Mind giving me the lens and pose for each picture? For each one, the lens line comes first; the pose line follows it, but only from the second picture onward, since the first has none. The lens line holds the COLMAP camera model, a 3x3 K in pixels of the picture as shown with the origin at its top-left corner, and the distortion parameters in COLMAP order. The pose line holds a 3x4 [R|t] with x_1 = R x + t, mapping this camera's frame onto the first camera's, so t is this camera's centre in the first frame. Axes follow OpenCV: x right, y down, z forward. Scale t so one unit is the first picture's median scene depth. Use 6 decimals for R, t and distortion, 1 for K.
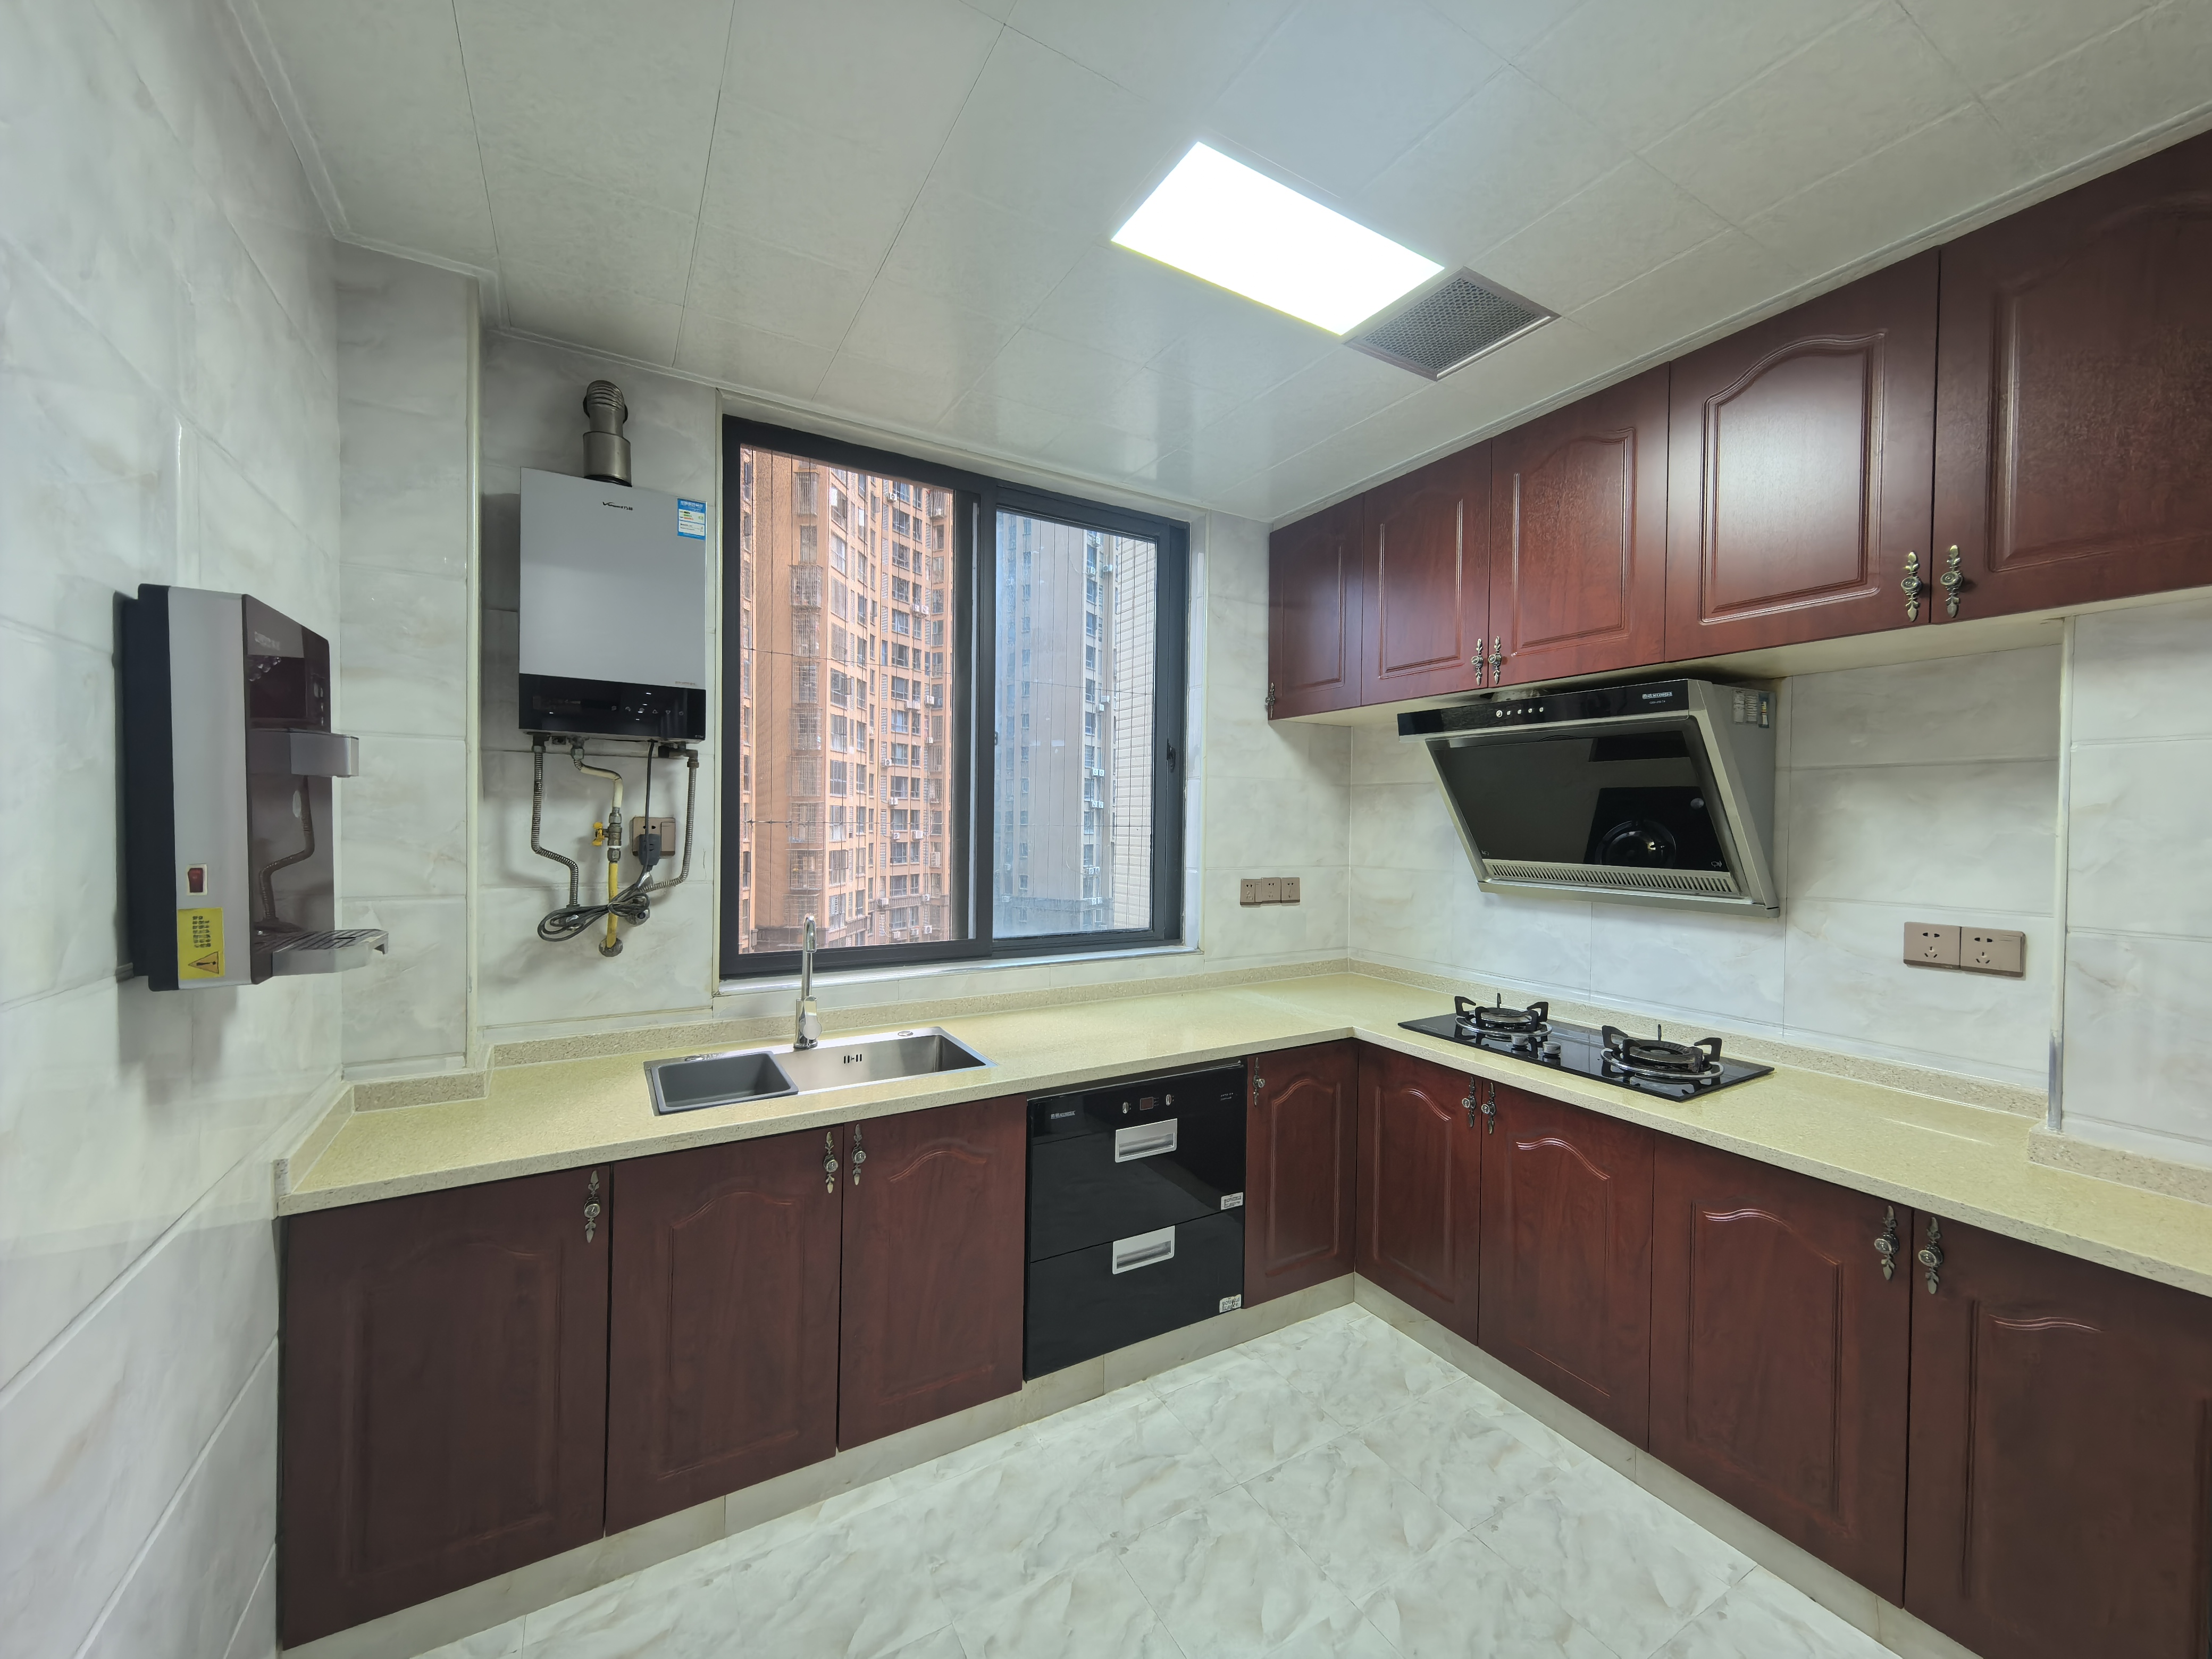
lens RADIAL K [[871.9, 0, 1128.2], [0, 871.9, 836.6], [0, 0, 1]] dist [0.001028, -0.000086]
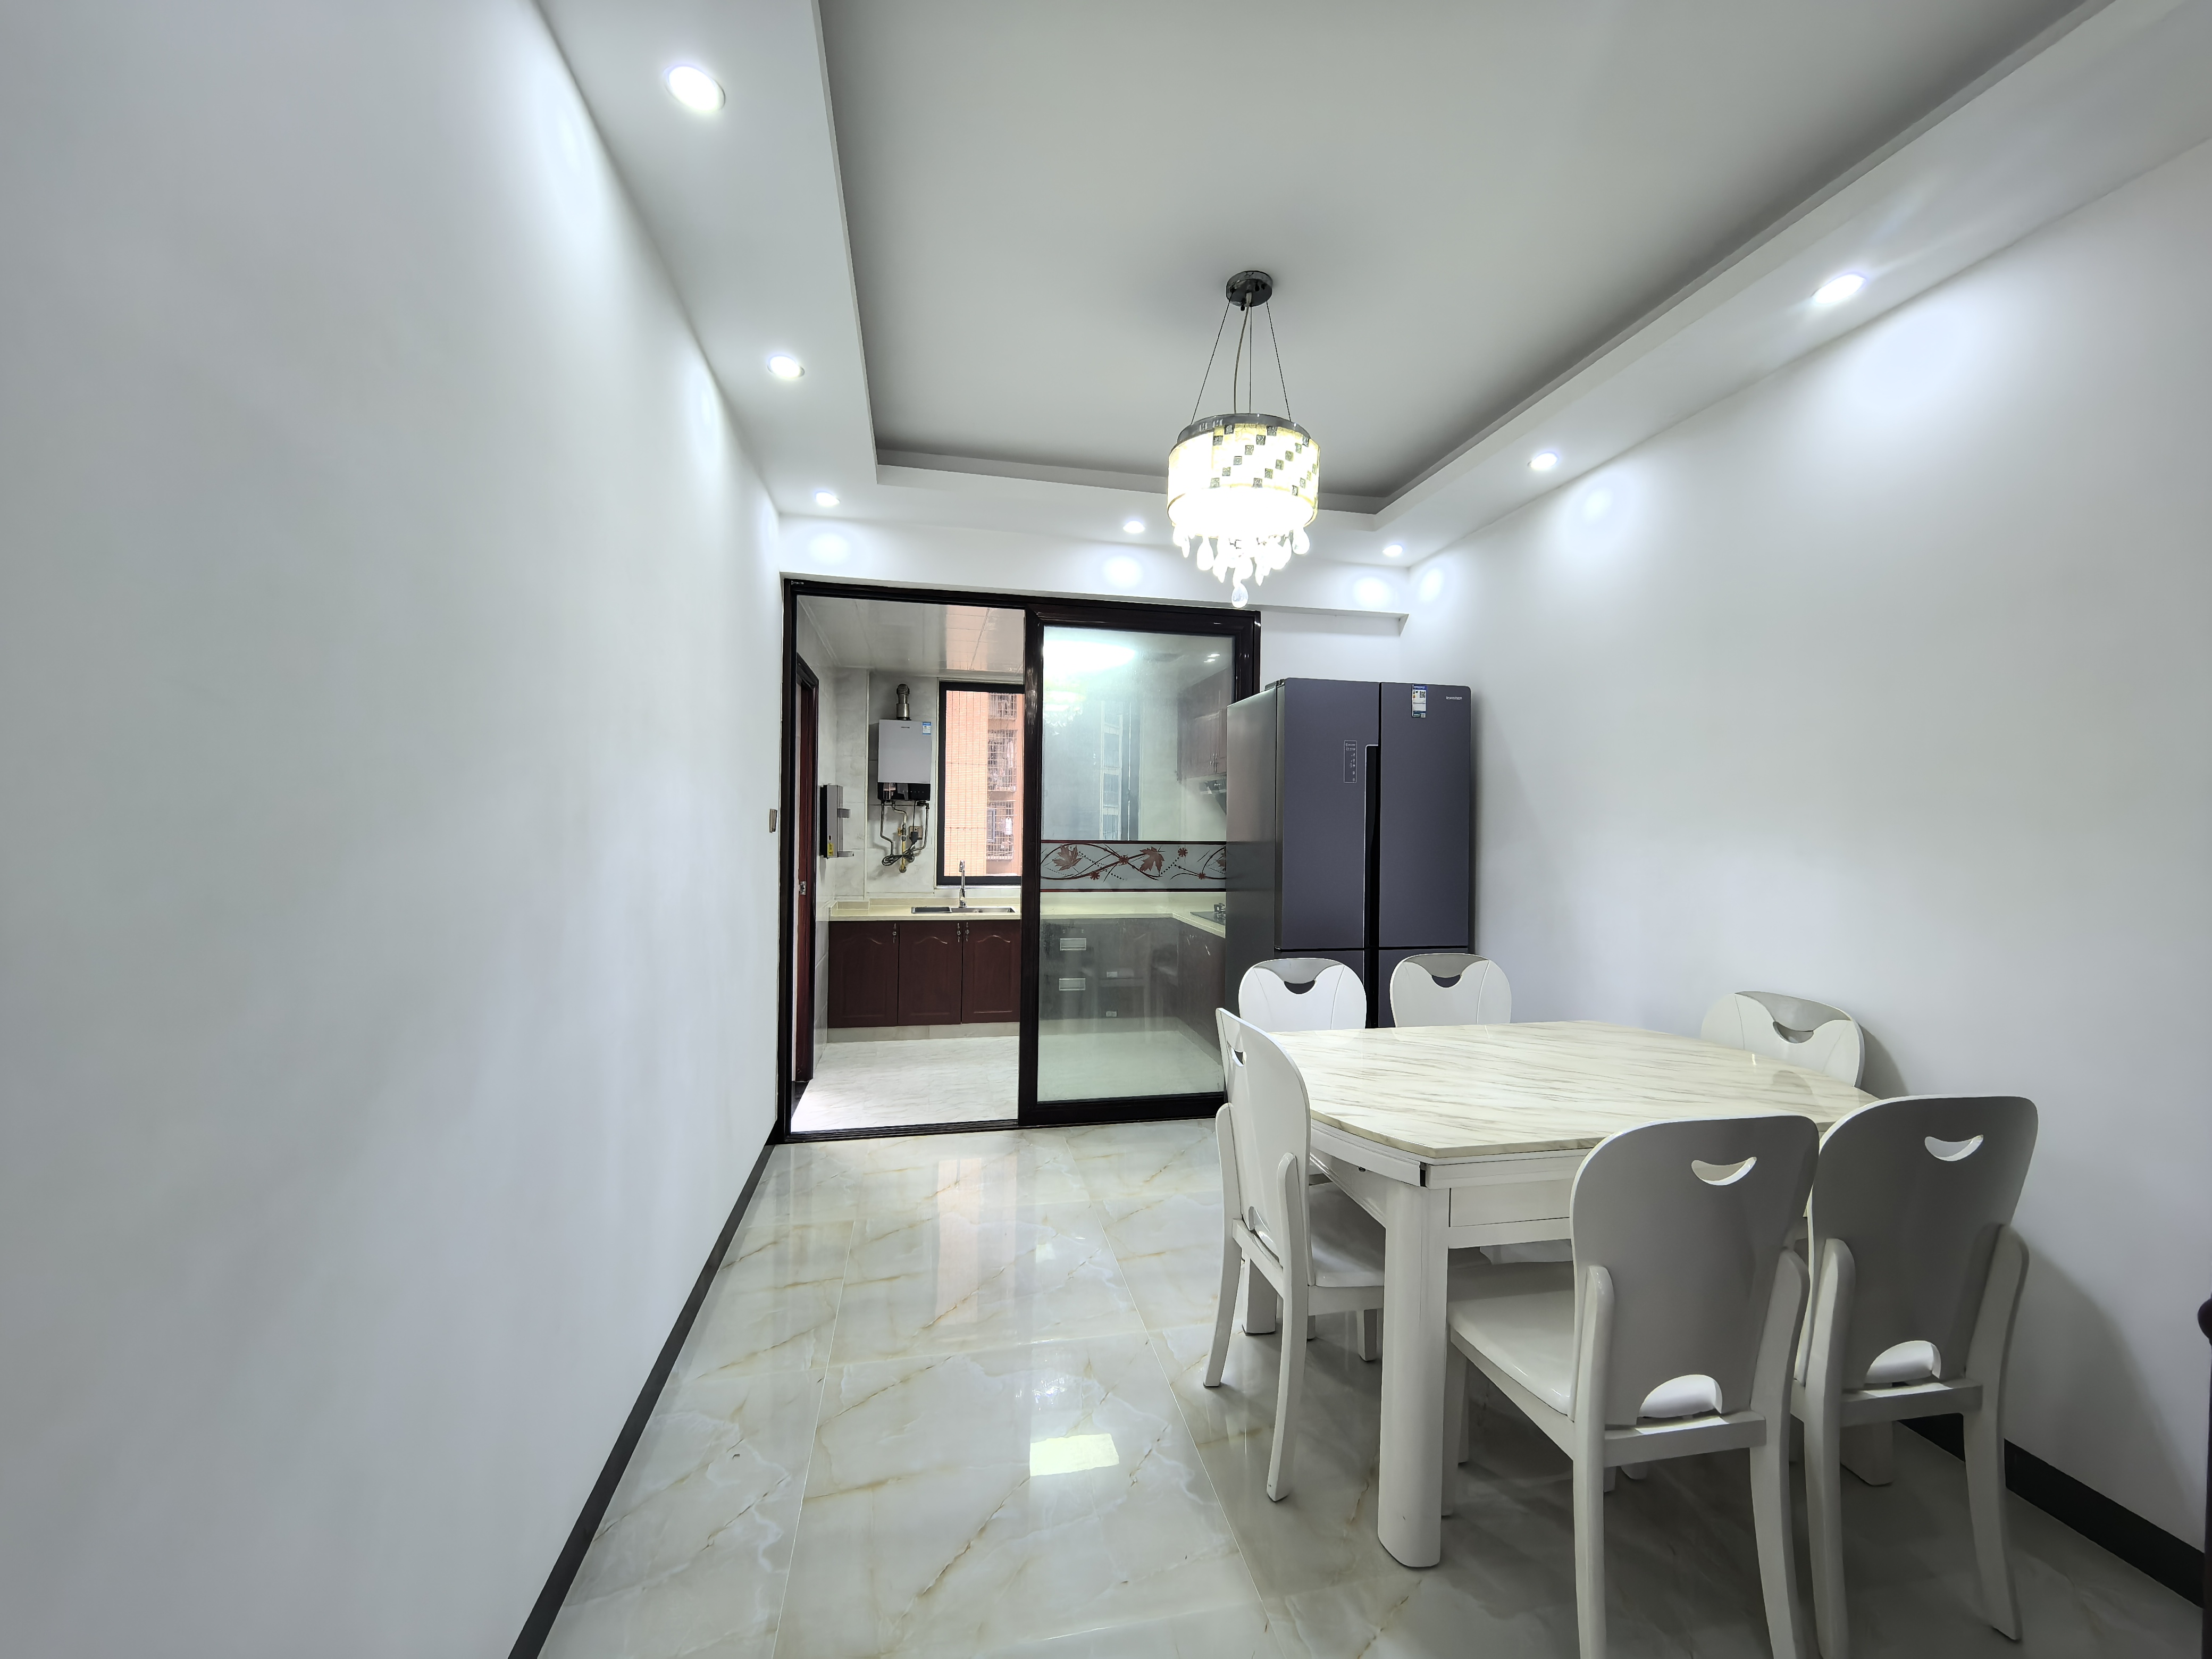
lens RADIAL K [[871.9, 0, 1093.2], [0, 871.9, 820.7], [0, 0, 1]] dist [0.001028, -0.000086]
pose [[0.942299, -0.005909, -0.334720, 1.037249], [-0.004032, 0.999571, -0.028997, 0.043955], [0.334748, 0.028674, 0.941871, -1.621935]]
